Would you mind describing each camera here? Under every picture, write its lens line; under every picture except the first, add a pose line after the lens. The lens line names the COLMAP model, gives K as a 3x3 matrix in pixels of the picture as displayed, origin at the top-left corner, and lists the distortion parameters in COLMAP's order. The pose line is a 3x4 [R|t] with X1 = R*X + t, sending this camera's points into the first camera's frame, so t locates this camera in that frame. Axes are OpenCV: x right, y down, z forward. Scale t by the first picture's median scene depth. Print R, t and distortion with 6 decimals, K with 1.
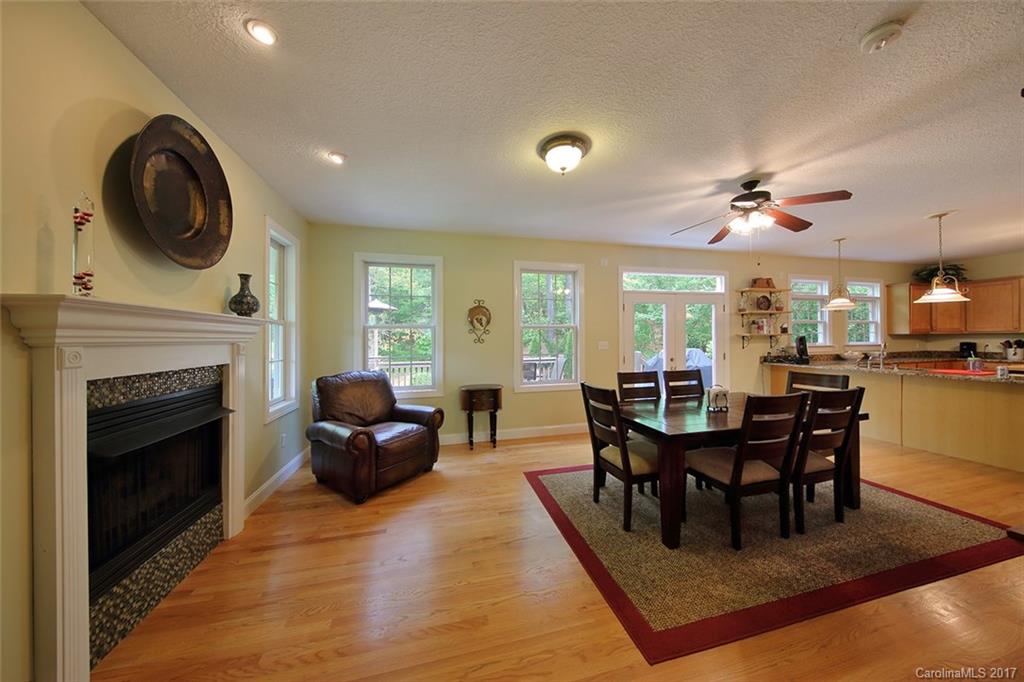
lens RADIAL K [[324.1, 0, 506.2], [0, 324.1, 339.5], [0, 0, 1]] dist [-0.000774, -0.000039]
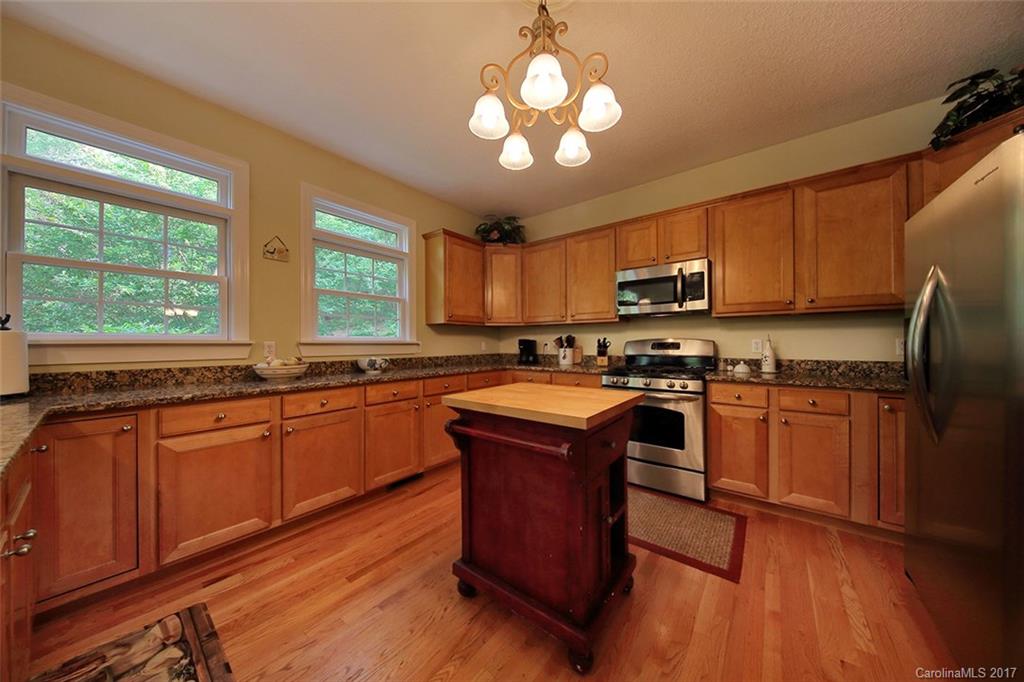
lens RADIAL K [[324.1, 0, 517.9], [0, 324.1, 343.0], [0, 0, 1]] dist [-0.000774, -0.000039]
pose [[0.787624, 0.007343, 0.616112, 1.086058], [0.000579, 0.999920, -0.012657, 0.025198], [-0.616156, 0.010326, 0.787557, 0.535952]]
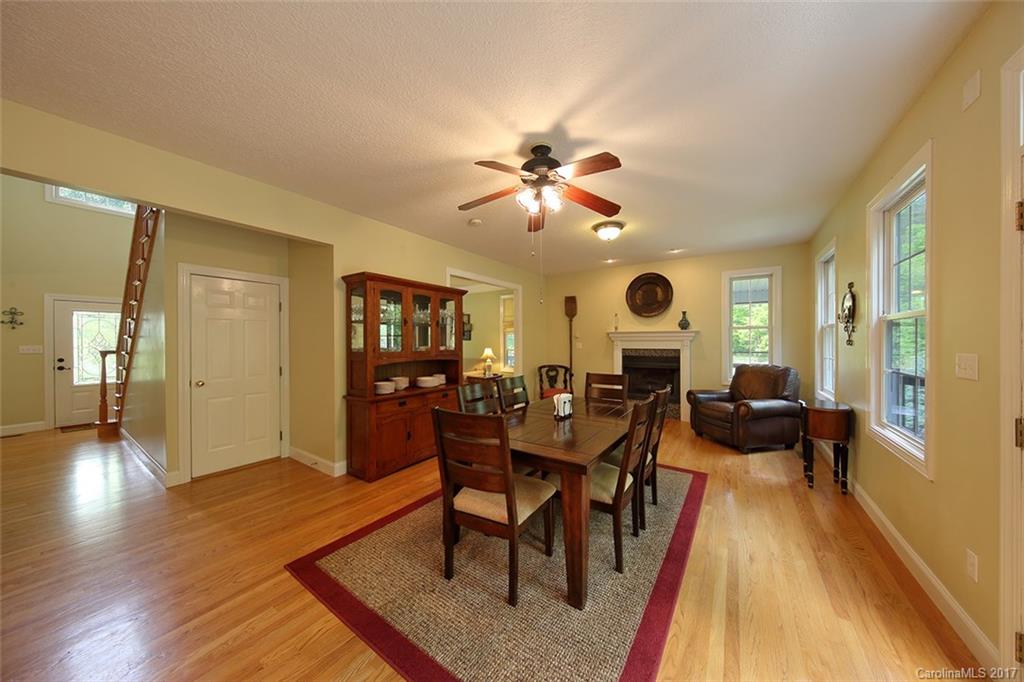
lens RADIAL K [[324.1, 0, 513.0], [0, 324.1, 341.6], [0, 0, 1]] dist [-0.000774, -0.000039]
pose [[-0.750254, 0.015013, -0.660979, 0.704012], [0.009270, 0.999883, 0.012189, -0.010226], [0.661084, 0.003018, -0.750306, 0.816304]]
